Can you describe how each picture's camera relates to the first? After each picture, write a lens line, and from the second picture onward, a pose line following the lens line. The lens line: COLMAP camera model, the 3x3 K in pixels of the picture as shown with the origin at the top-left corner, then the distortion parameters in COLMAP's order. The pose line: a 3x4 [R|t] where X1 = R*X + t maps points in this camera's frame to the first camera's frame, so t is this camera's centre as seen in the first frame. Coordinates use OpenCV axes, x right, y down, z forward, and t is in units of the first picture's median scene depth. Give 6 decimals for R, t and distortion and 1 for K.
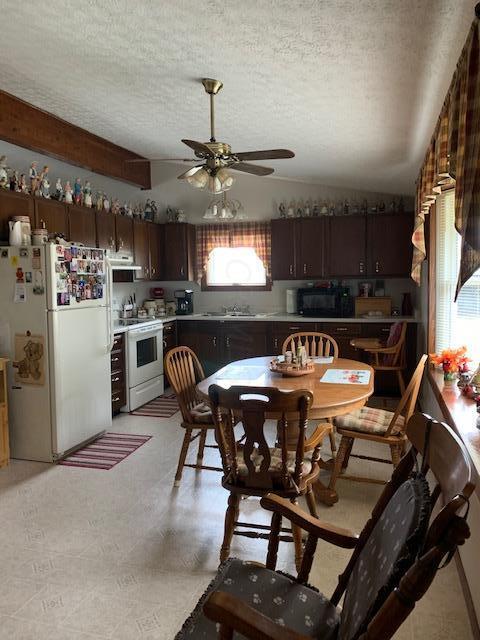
lens RADIAL K [[491.9, 0, 239.1], [0, 491.9, 320.6], [0, 0, 1]] dist [0.064780, -0.001763]
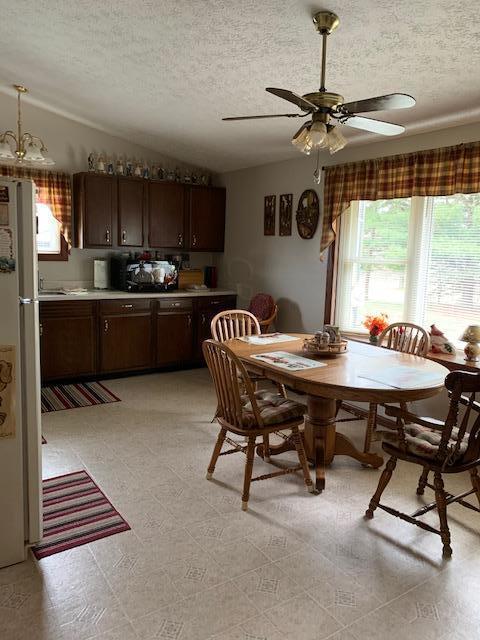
lens RADIAL K [[491.9, 0, 239.1], [0, 491.9, 320.6], [0, 0, 1]] dist [0.064780, -0.001763]
pose [[0.637438, -0.078989, 0.766442, -0.416509], [0.025217, 0.996337, 0.081709, -0.023757], [-0.770089, -0.032757, 0.637095, 0.282594]]
